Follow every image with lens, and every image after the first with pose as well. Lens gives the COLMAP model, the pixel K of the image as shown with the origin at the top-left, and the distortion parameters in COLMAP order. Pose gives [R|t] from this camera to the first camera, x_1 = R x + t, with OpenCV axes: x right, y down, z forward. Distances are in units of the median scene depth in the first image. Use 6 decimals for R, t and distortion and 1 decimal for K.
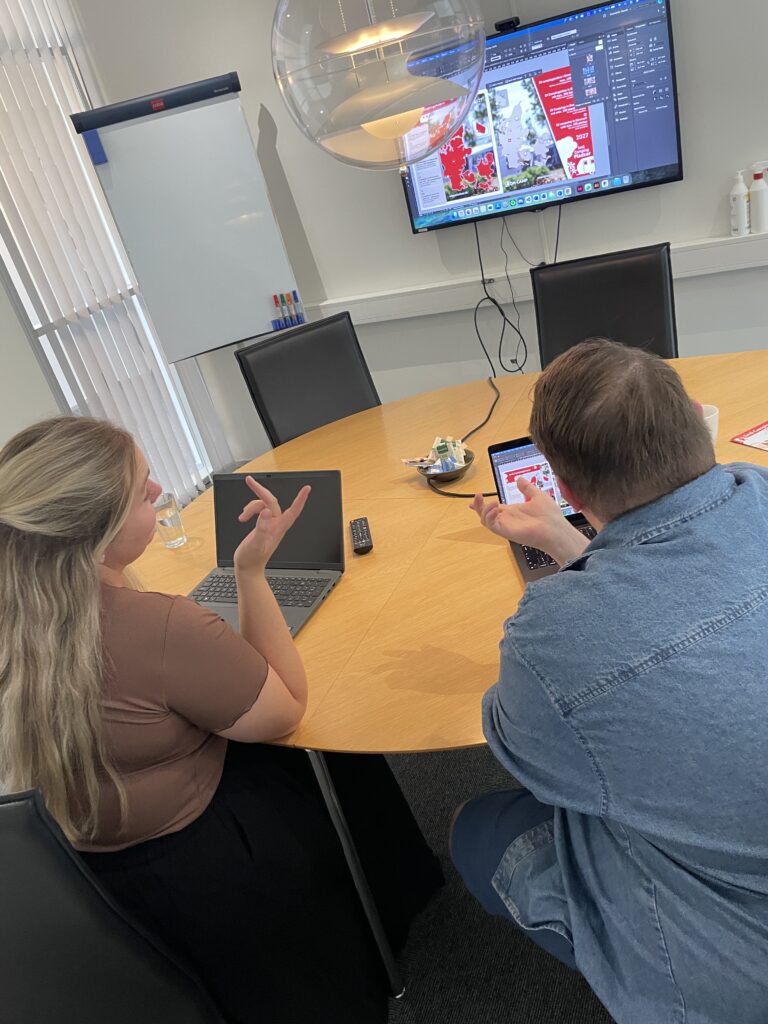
lens RADIAL K [[783.8, 0, 384.0], [0, 783.8, 512.0], [0, 0, 1]] dist [-0.147589, 1.208322]
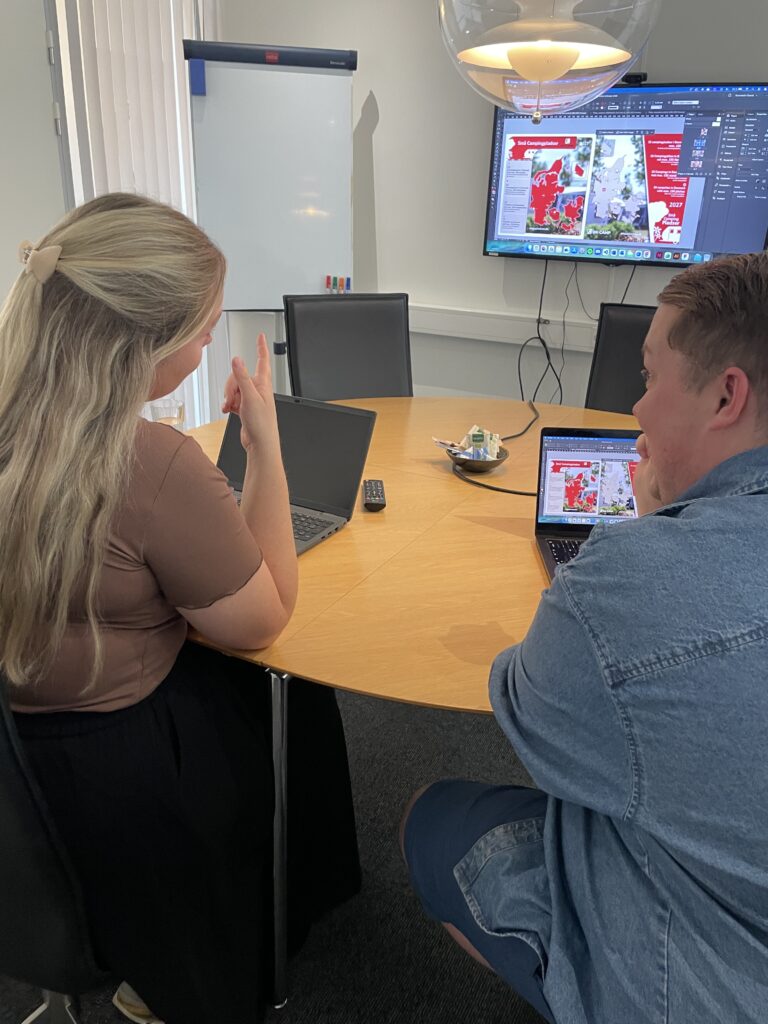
lens RADIAL K [[763.2, 0, 384.0], [0, 763.2, 512.0], [0, 0, 1]] dist [0.002881, 0.706229]
pose [[0.959906, 0.278516, 0.031761, -0.026579], [-0.275315, 0.958011, -0.080107, 0.077244], [-0.052738, 0.068151, 0.996280, 0.070496]]
